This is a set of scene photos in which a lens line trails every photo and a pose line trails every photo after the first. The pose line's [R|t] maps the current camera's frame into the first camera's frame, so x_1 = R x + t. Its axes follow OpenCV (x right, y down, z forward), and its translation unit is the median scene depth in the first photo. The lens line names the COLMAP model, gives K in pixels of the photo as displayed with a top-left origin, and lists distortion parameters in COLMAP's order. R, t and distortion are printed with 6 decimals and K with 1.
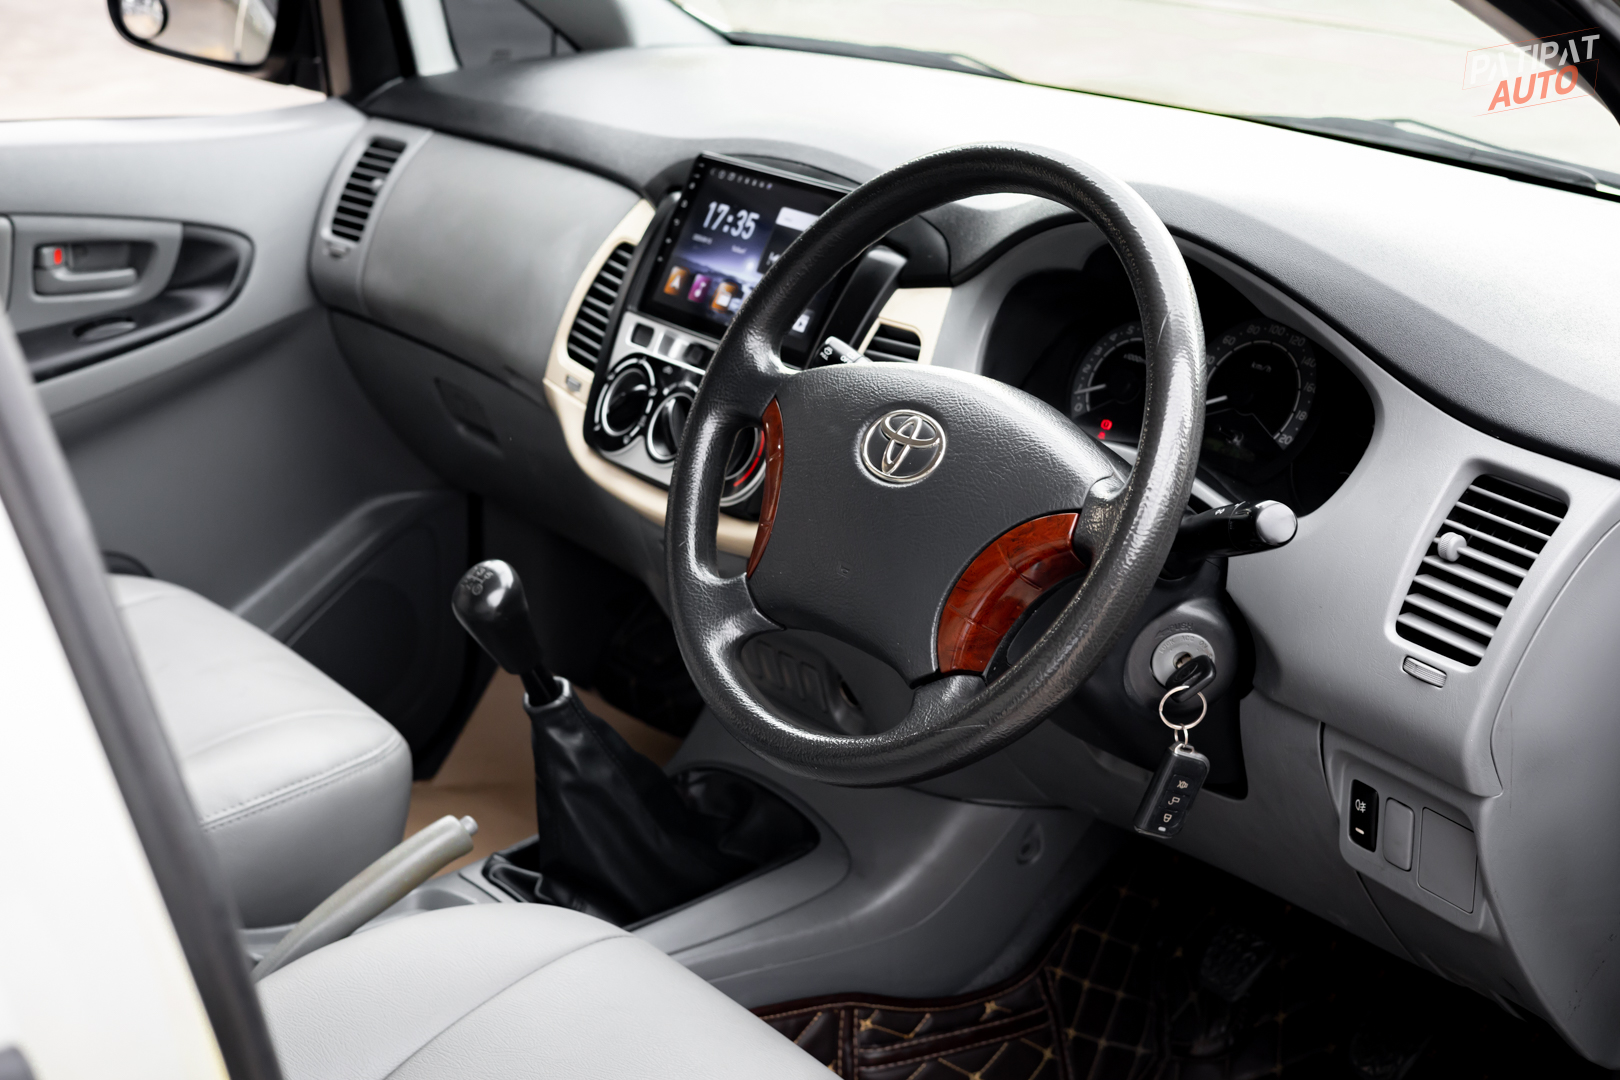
lens RADIAL K [[2341.8, 0, 810.0], [0, 2341.8, 540.0], [0, 0, 1]] dist [-0.015987, -0.062116]
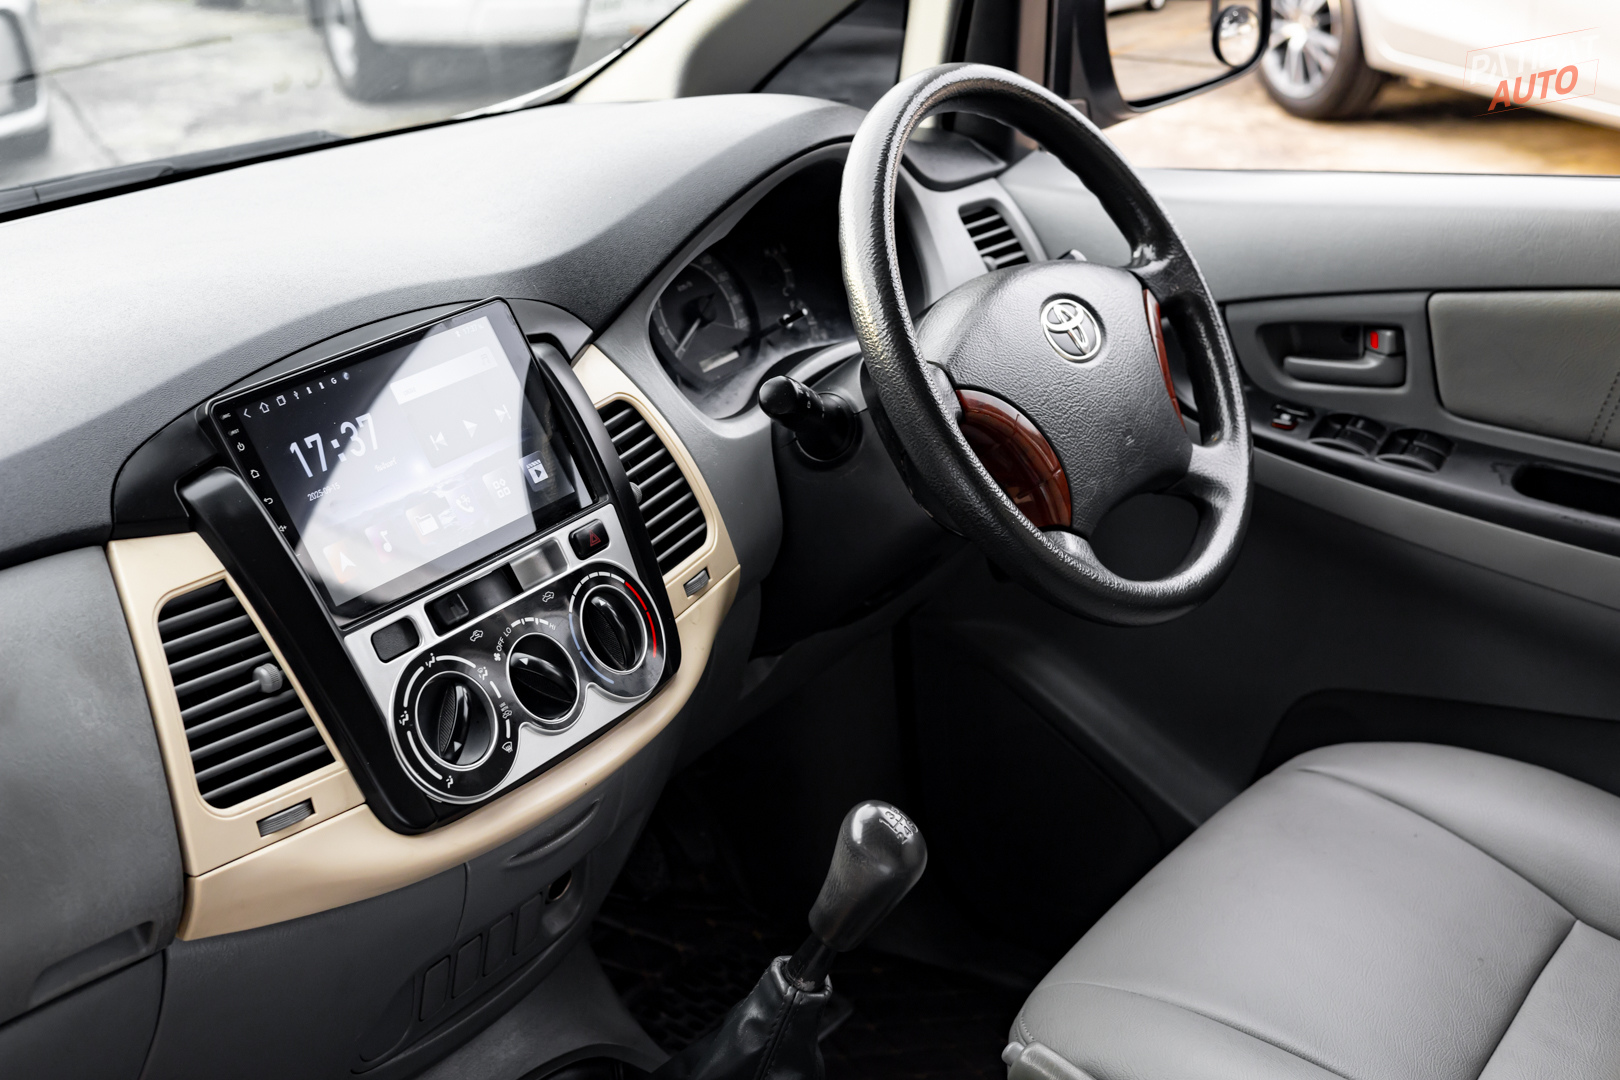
lens RADIAL K [[2341.8, 0, 810.0], [0, 2341.8, 540.0], [0, 0, 1]] dist [-0.015987, -0.062116]
pose [[-0.327532, -0.327362, 0.886316, -0.702447], [0.355342, 0.826513, 0.436588, -0.364557], [-0.875474, 0.457942, -0.154384, 0.987356]]
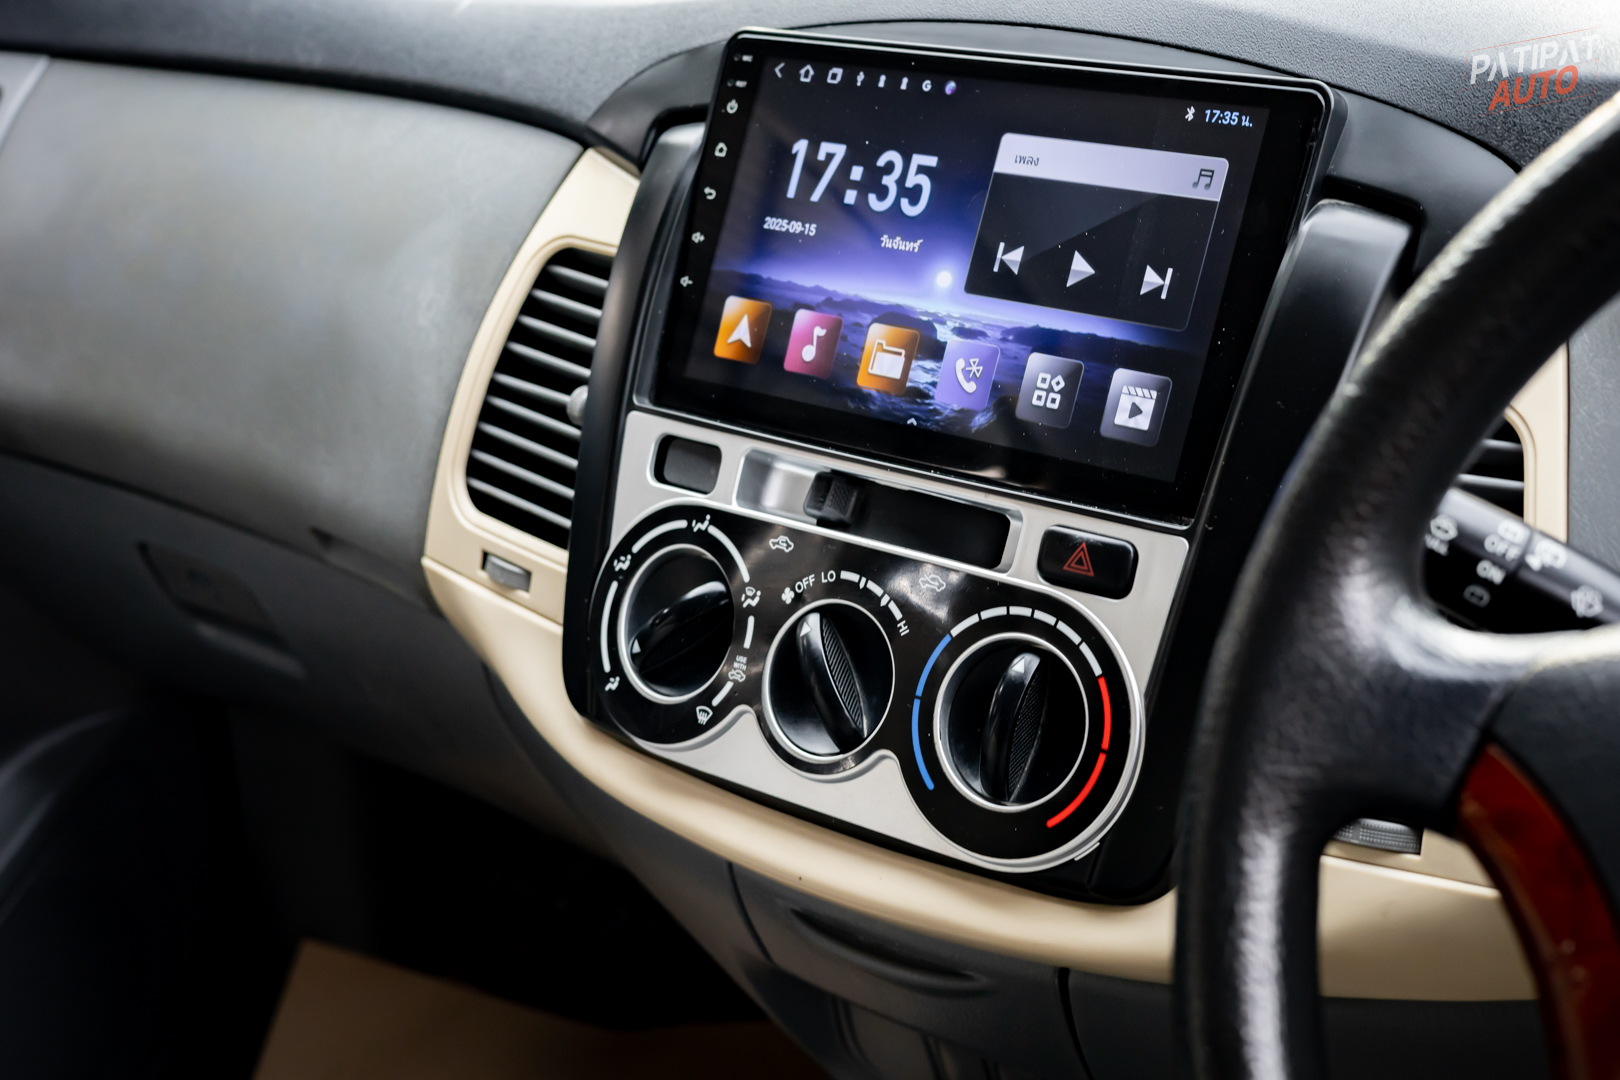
lens RADIAL K [[2341.8, 0, 810.0], [0, 2341.8, 540.0], [0, 0, 1]] dist [-0.015987, -0.062116]
pose [[0.971850, -0.159635, 0.173274, -0.127685], [0.148832, 0.986110, 0.073726, -0.102299], [-0.182636, -0.045862, 0.982110, 0.565313]]
